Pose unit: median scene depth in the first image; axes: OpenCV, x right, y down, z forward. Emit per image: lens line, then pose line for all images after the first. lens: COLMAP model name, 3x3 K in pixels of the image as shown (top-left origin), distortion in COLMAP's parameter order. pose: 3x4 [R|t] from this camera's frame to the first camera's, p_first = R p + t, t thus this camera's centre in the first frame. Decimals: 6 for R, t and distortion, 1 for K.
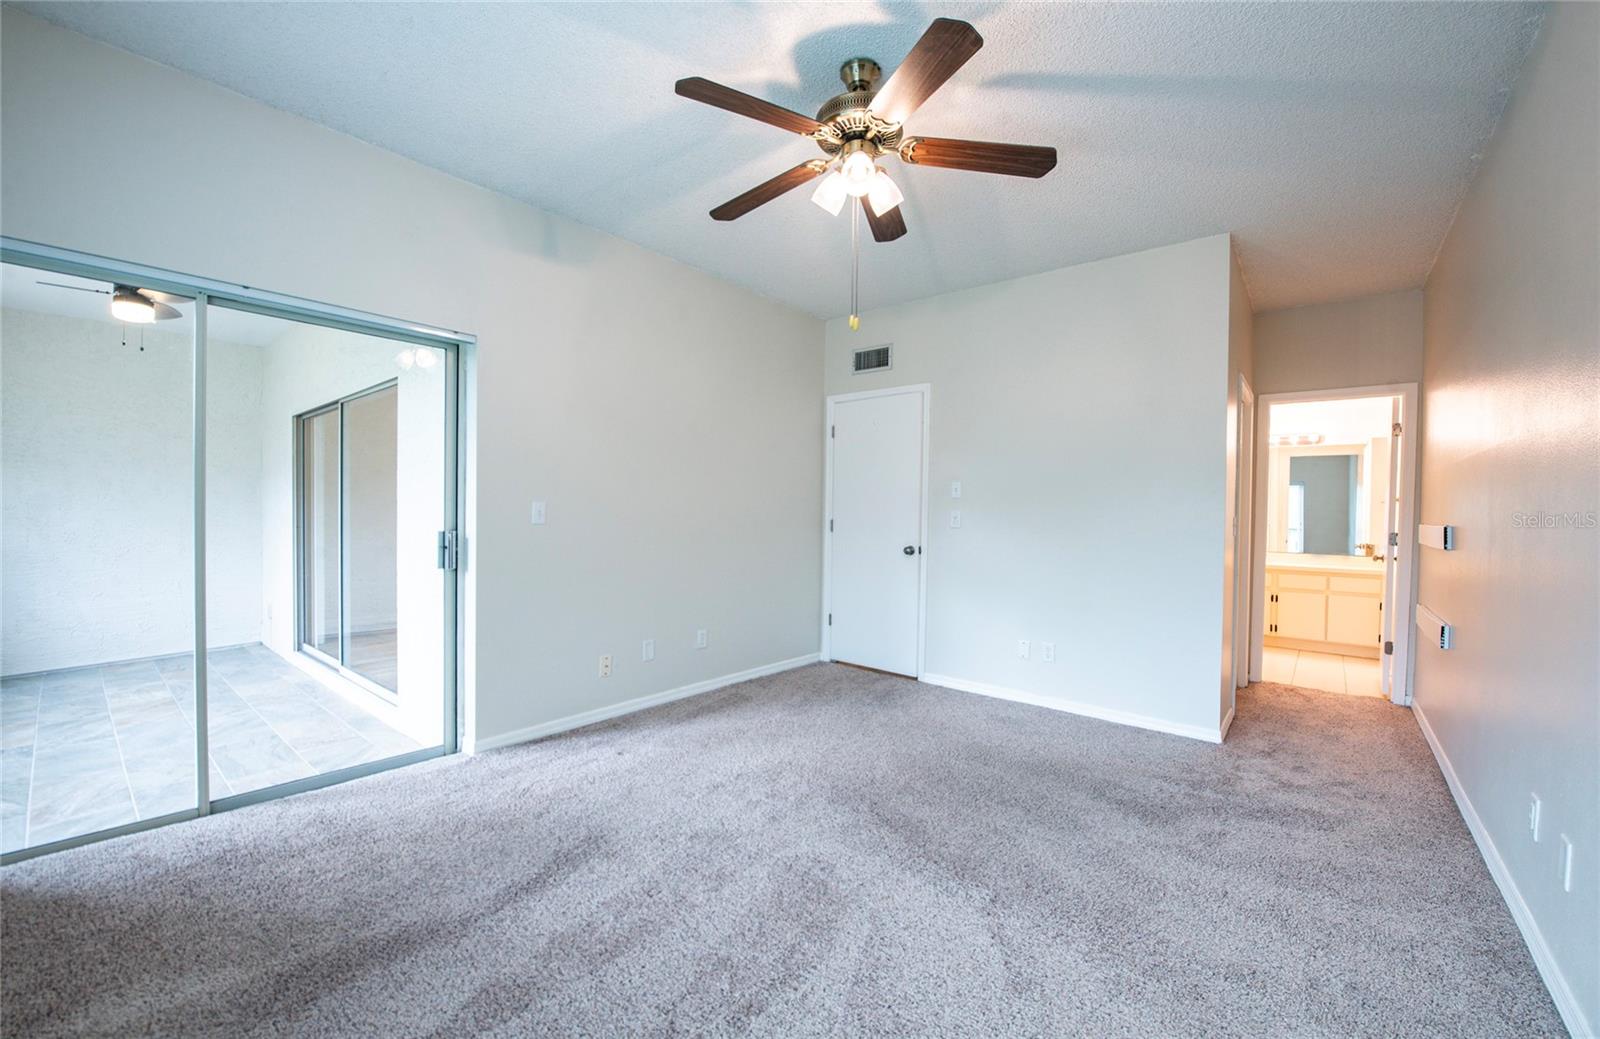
lens RADIAL K [[632.6, 0, 798.5], [0, 632.6, 525.2], [0, 0, 1]] dist [-0.022861, -0.000404]
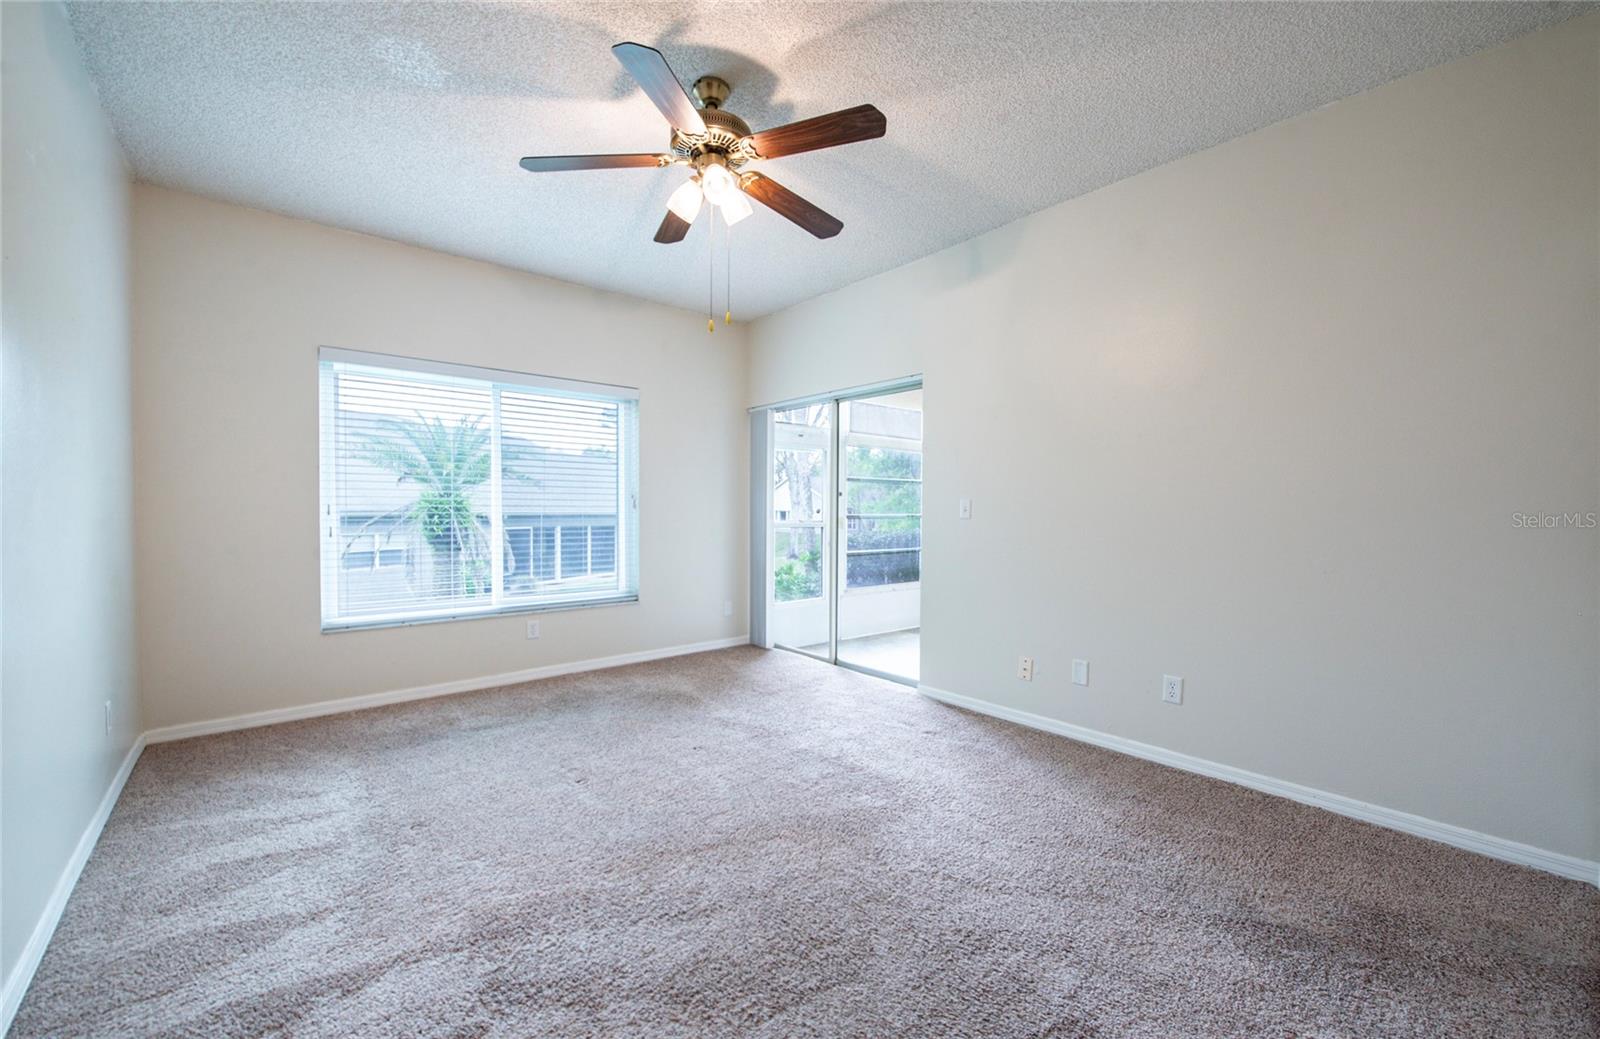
lens RADIAL K [[632.6, 0, 798.5], [0, 632.6, 525.2], [0, 0, 1]] dist [-0.022861, -0.000404]
pose [[-0.173932, 0.017159, -0.984608, 0.823324], [-0.022292, 0.999523, 0.021356, -0.008837], [0.984505, 0.025663, -0.173467, 0.977581]]
